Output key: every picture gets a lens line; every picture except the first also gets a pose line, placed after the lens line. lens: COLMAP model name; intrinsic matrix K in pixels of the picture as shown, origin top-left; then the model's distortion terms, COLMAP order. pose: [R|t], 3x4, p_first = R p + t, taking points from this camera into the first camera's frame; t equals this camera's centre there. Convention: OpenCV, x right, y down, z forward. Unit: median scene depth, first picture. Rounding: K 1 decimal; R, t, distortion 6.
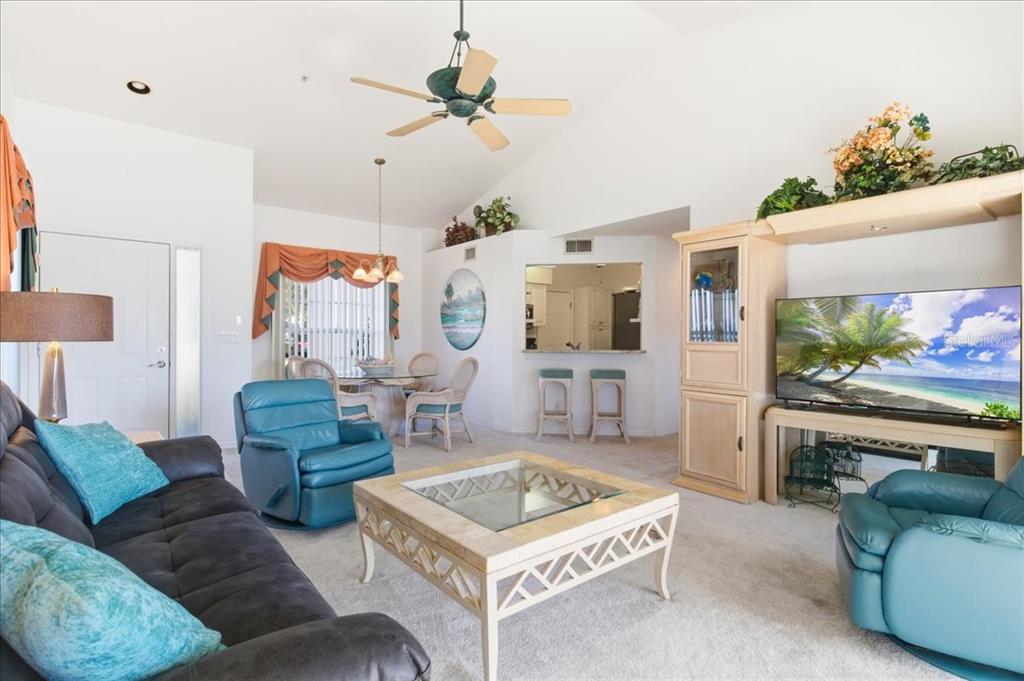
lens RADIAL K [[509.5, 0, 507.7], [0, 509.5, 335.0], [0, 0, 1]] dist [0.028209, -0.025159]
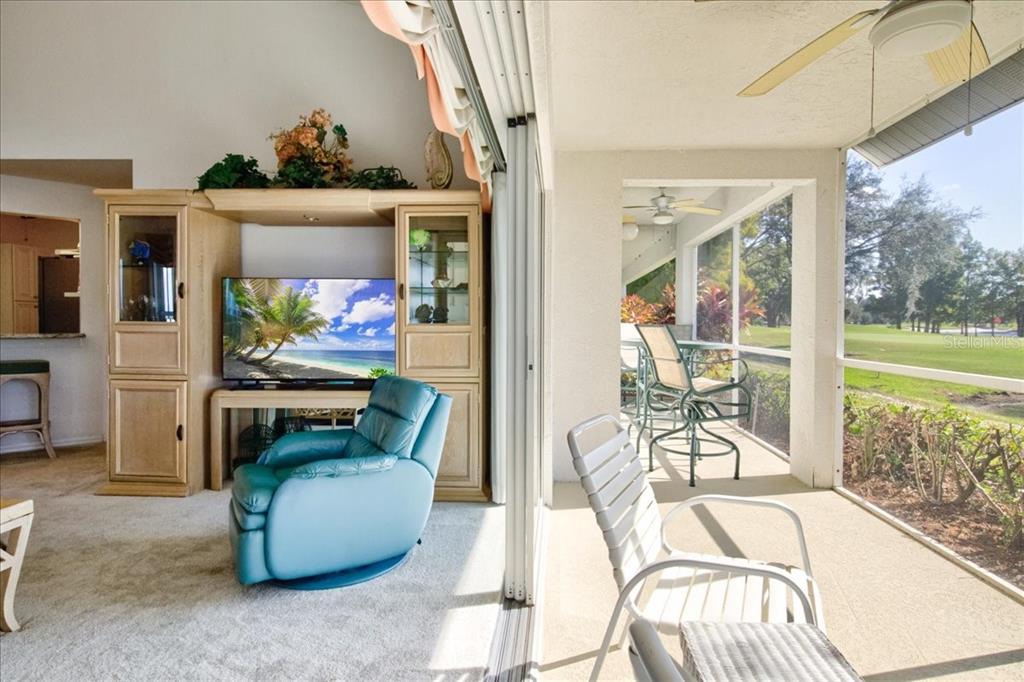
lens RADIAL K [[537.3, 0, 559.7], [0, 537.3, 328.2], [0, 0, 1]] dist [0.034555, -0.023173]
pose [[0.628925, -0.013038, 0.777356, 0.153878], [-0.006298, 0.999741, 0.021863, -0.000223], [-0.777440, -0.018646, 0.628681, -0.164569]]
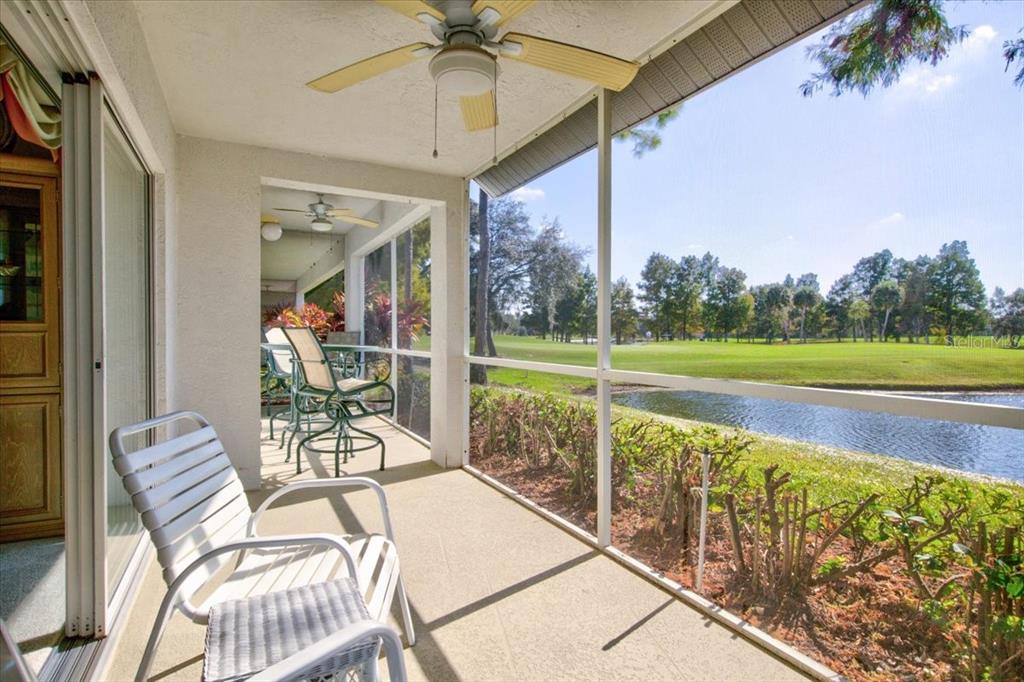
lens RADIAL K [[507.6, 0, 509.6], [0, 507.6, 338.1], [0, 0, 1]] dist [0.019176, -0.008713]
pose [[0.191977, -0.011580, 0.981331, 0.187831], [-0.012595, 0.999819, 0.014262, 0.017706], [-0.981319, -0.015098, 0.191796, -0.244380]]
